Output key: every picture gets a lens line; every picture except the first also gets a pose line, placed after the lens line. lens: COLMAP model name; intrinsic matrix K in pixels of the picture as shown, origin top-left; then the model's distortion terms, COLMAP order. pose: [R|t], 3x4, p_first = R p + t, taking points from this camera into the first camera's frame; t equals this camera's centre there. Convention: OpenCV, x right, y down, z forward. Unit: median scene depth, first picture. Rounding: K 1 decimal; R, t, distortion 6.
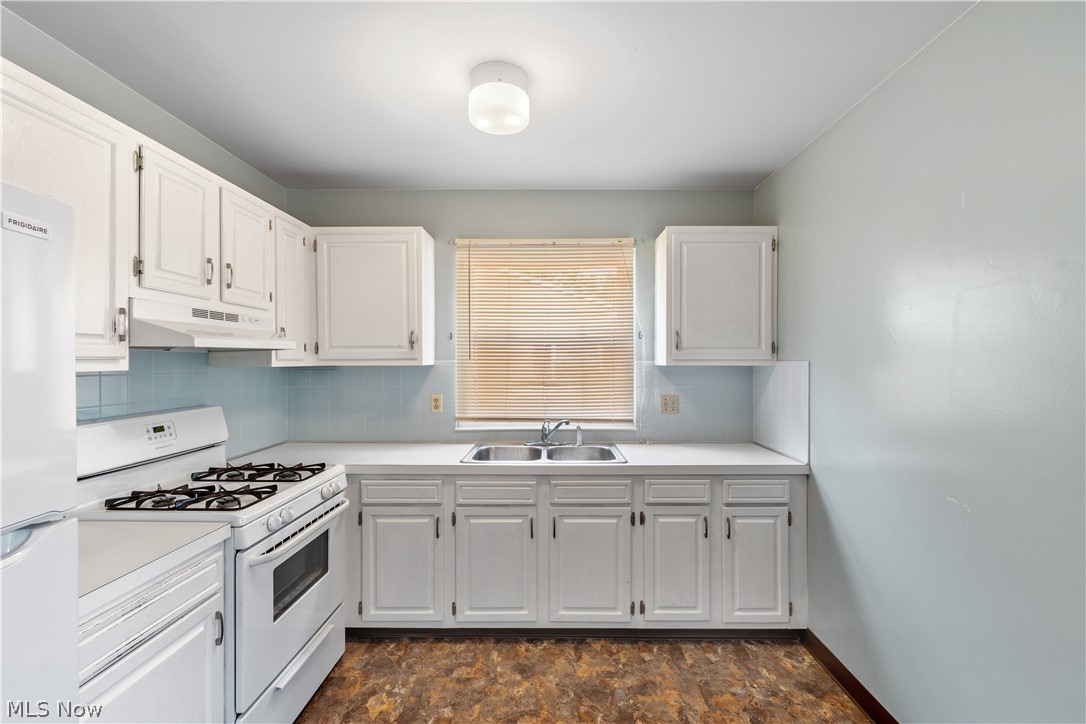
lens RADIAL K [[486.2, 0, 546.8], [0, 486.2, 360.7], [0, 0, 1]] dist [0.000763, -0.000398]
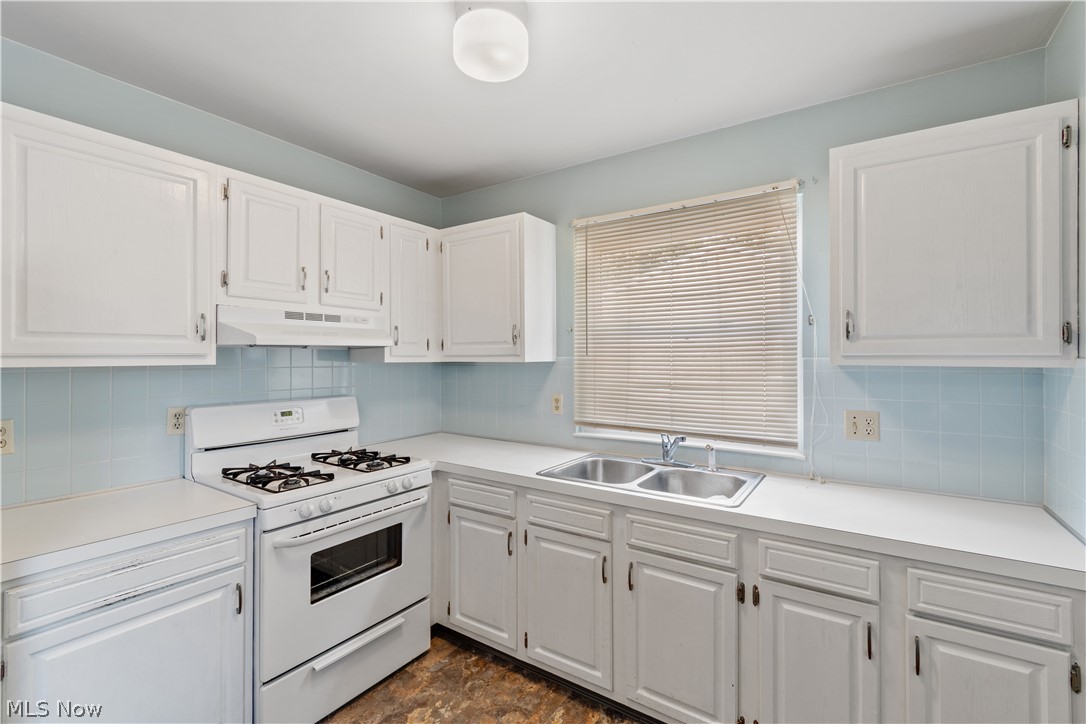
lens RADIAL K [[483.5, 0, 545.3], [0, 483.5, 353.7], [0, 0, 1]] dist [0.001412, -0.001155]
pose [[0.833276, -0.002195, -0.552853, 0.323614], [-0.001657, 0.999978, -0.006468, -0.000591], [0.552855, 0.006306, 0.833254, 0.292709]]
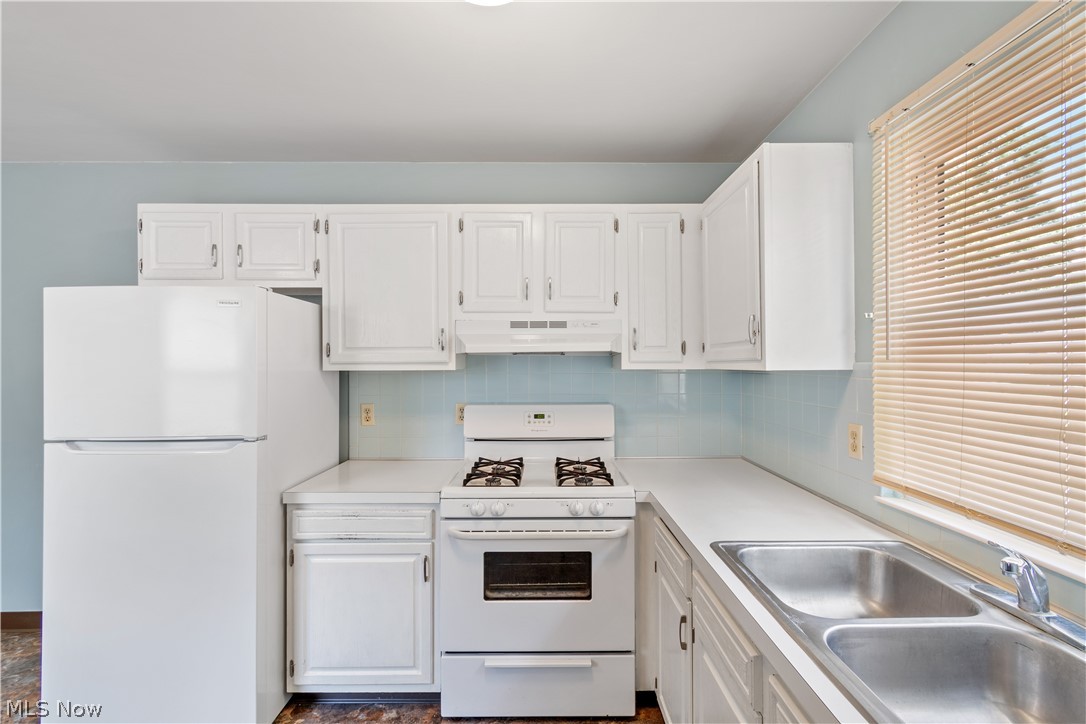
lens RADIAL K [[479.7, 0, 543.0], [0, 479.7, 362.0], [0, 0, 1]] dist [0.003778, 0.000038]
pose [[0.014236, -0.001545, -0.999897, 0.387496], [0.002321, 0.999996, -0.001512, -0.001073], [0.999896, -0.002299, 0.014239, 0.813266]]
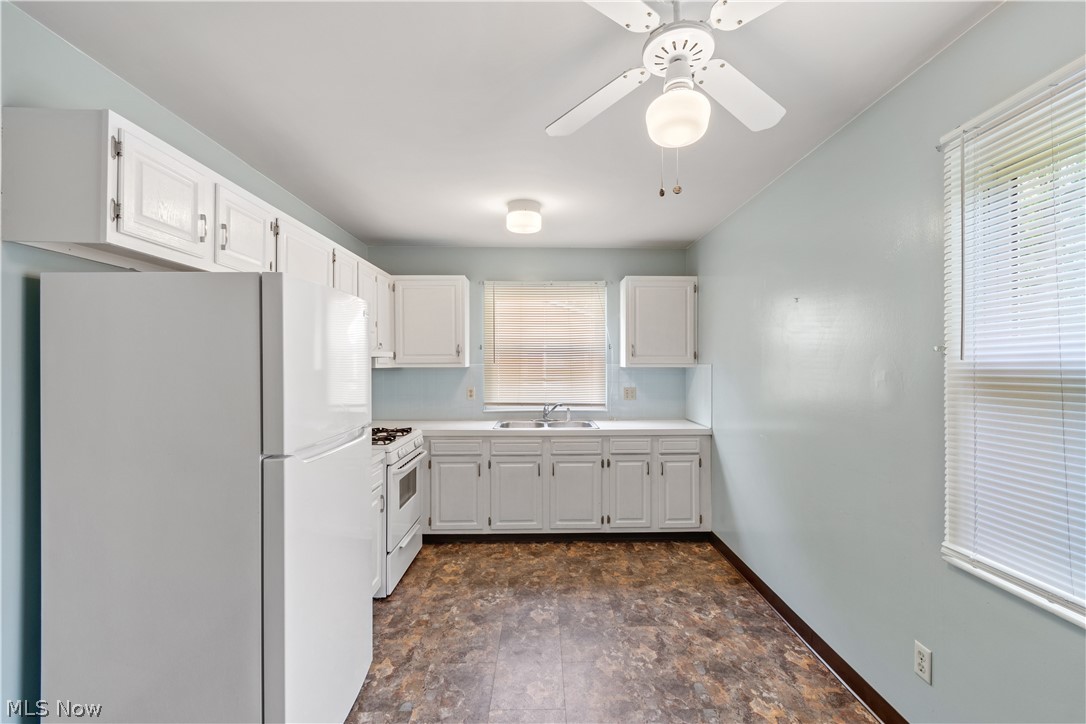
lens RADIAL K [[486.2, 0, 546.8], [0, 486.2, 360.7], [0, 0, 1]] dist [0.000763, -0.000398]
pose [[0.999691, -0.000124, 0.024851, -0.045105], [0.000272, 0.999982, -0.005937, -0.001396], [-0.024850, 0.005942, 0.999674, -0.589615]]
